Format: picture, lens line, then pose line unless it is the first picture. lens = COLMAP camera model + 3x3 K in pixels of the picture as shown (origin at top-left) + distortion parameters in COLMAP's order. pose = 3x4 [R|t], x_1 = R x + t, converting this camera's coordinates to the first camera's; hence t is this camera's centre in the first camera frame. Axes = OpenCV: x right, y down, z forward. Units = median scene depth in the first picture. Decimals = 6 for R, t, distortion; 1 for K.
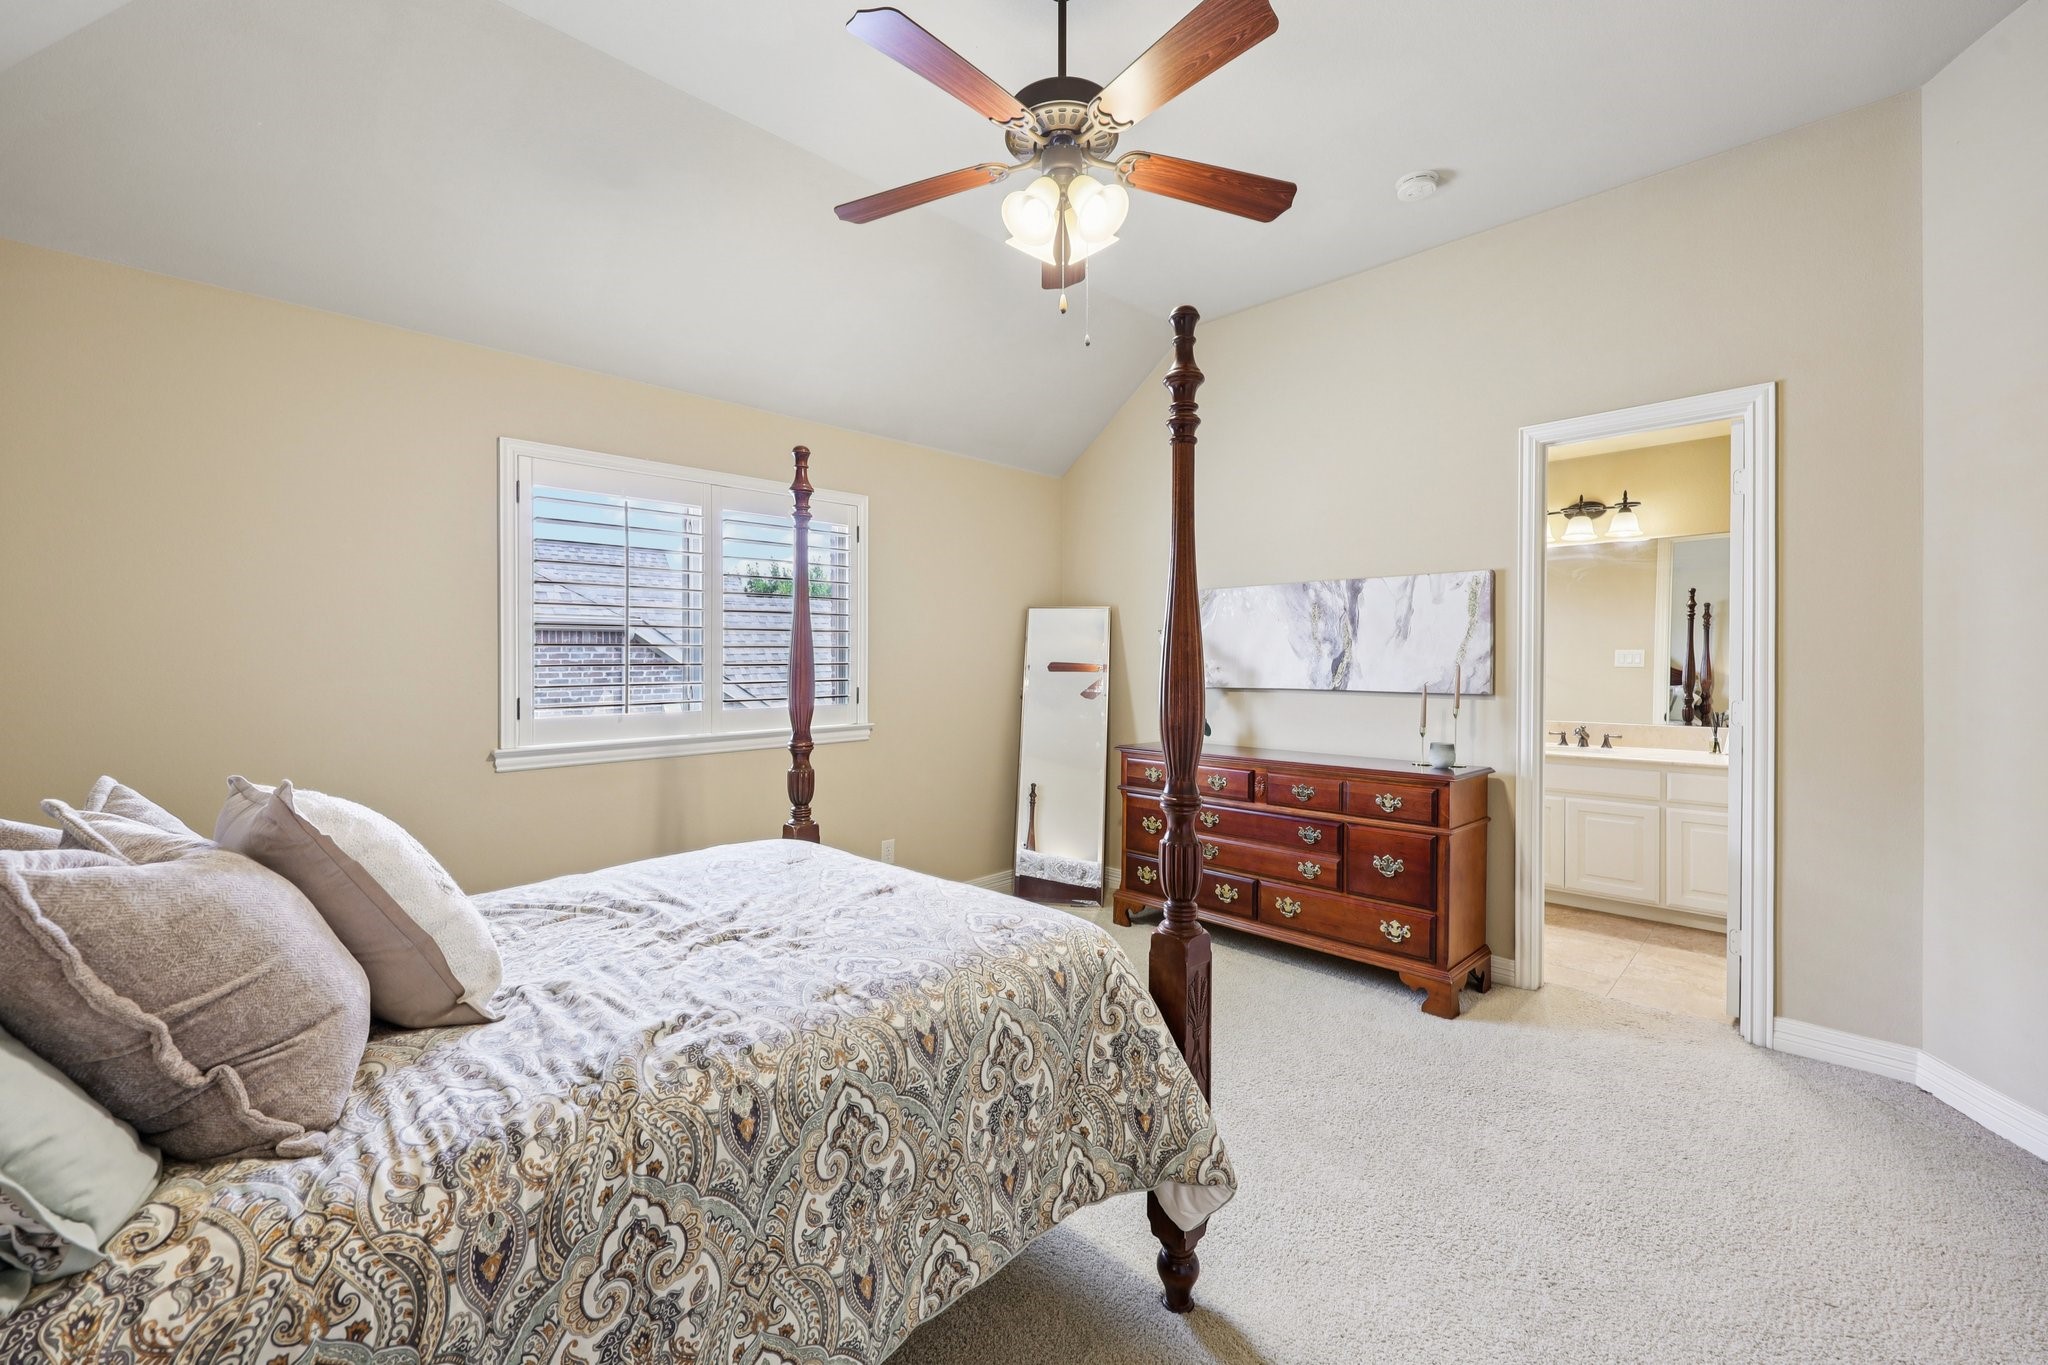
lens RADIAL K [[844.0, 0, 1024.6], [0, 844.0, 658.6], [0, 0, 1]] dist [0.001936, 0.000244]
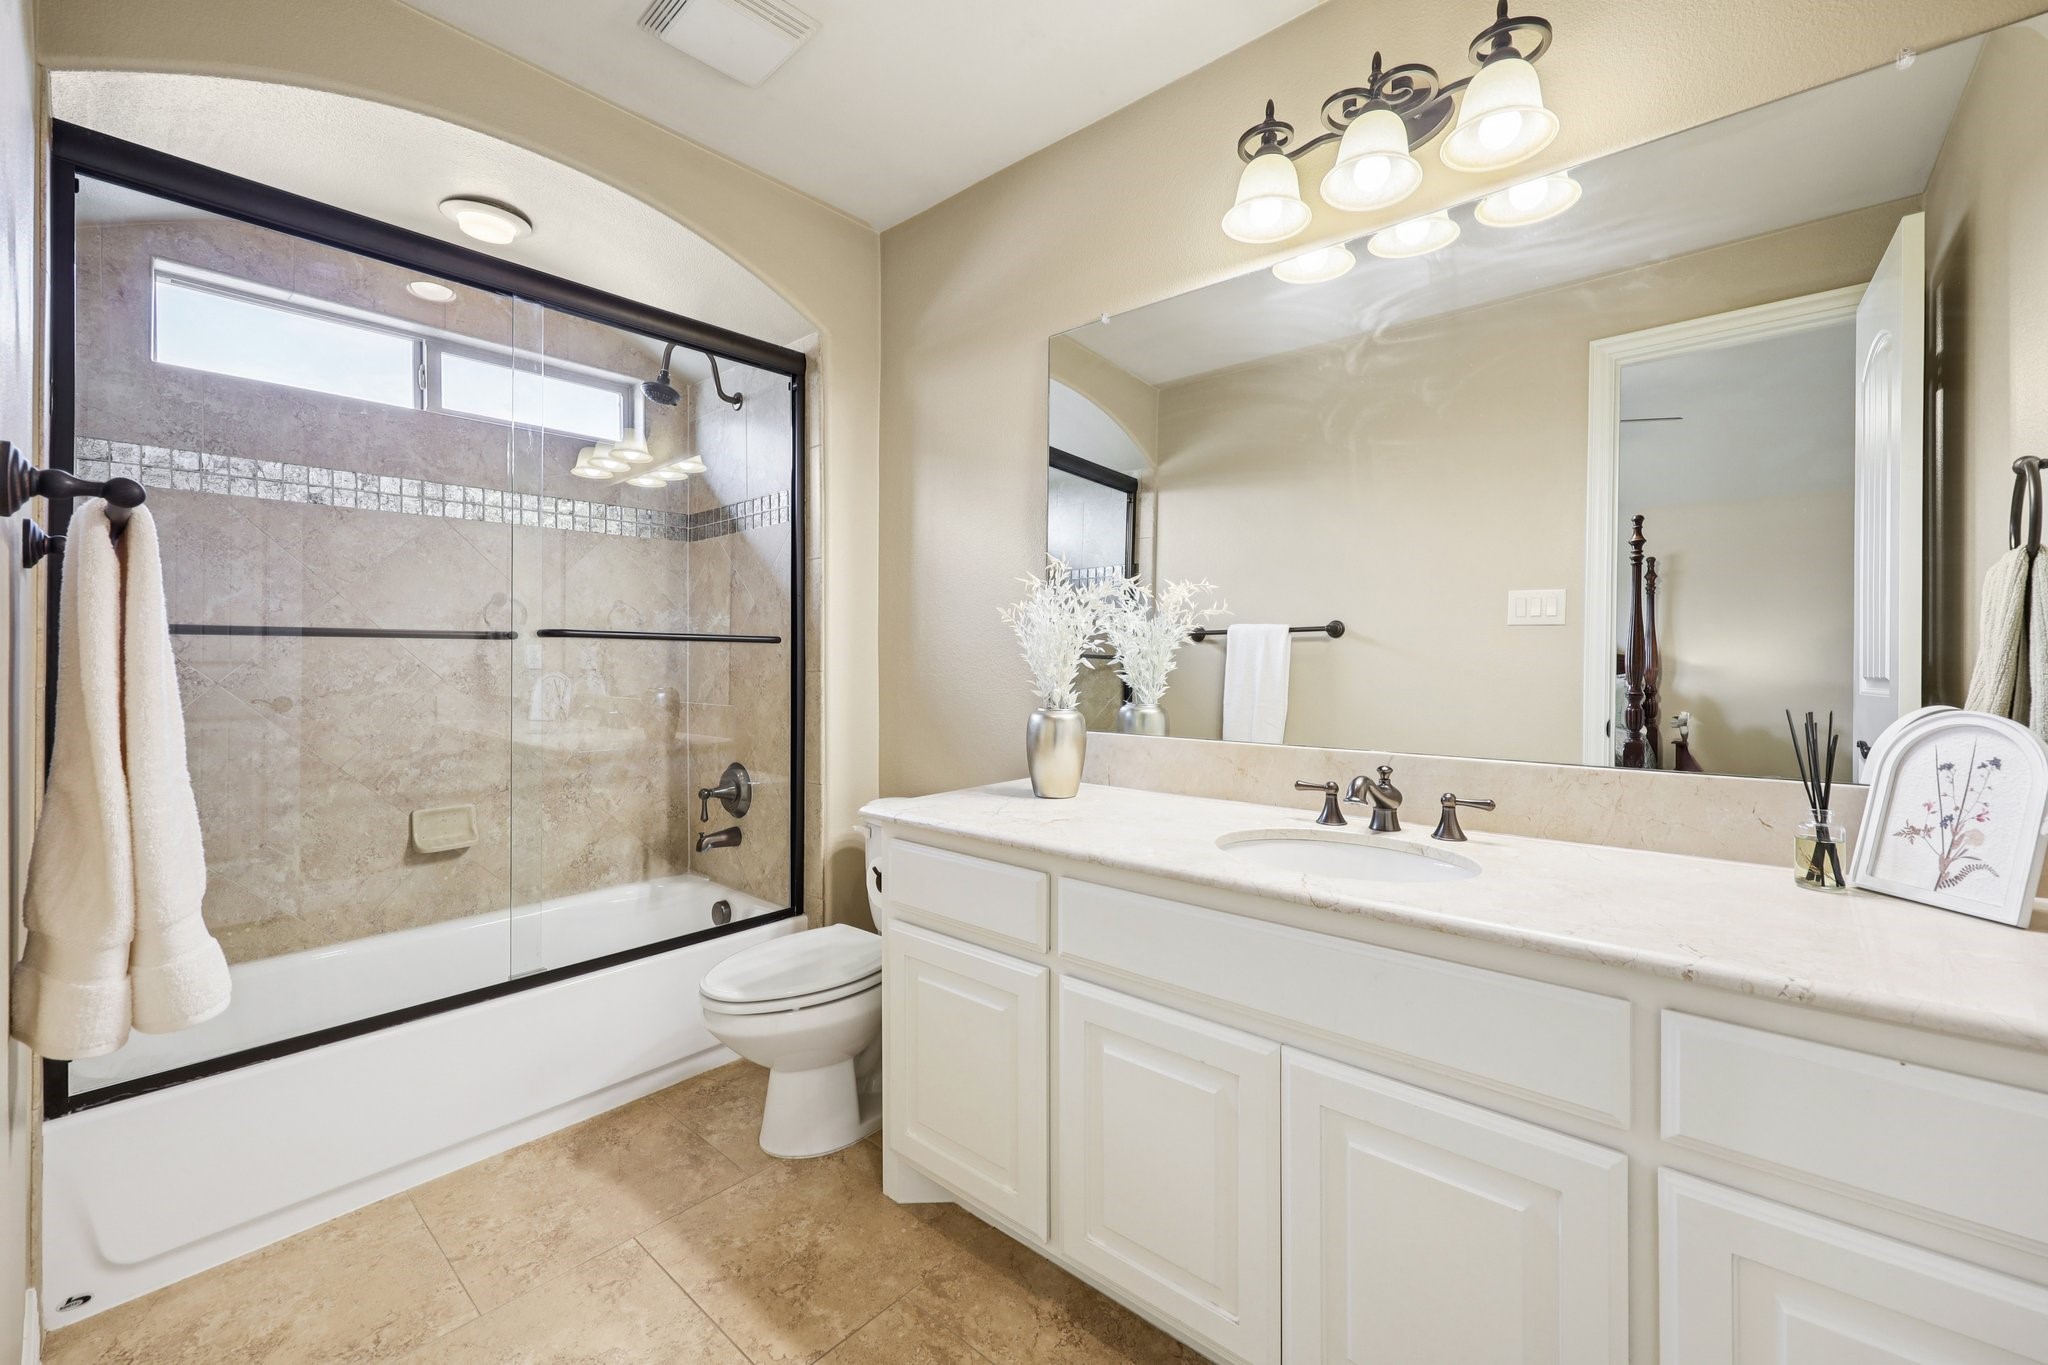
lens RADIAL K [[844.0, 0, 1024.6], [0, 844.0, 658.6], [0, 0, 1]] dist [0.001936, 0.000244]
pose [[0.997951, 0.000282, 0.063987, 0.351917], [-0.000121, 0.999997, -0.002517, 0.026939], [-0.063987, 0.002504, 0.997948, 0.479652]]
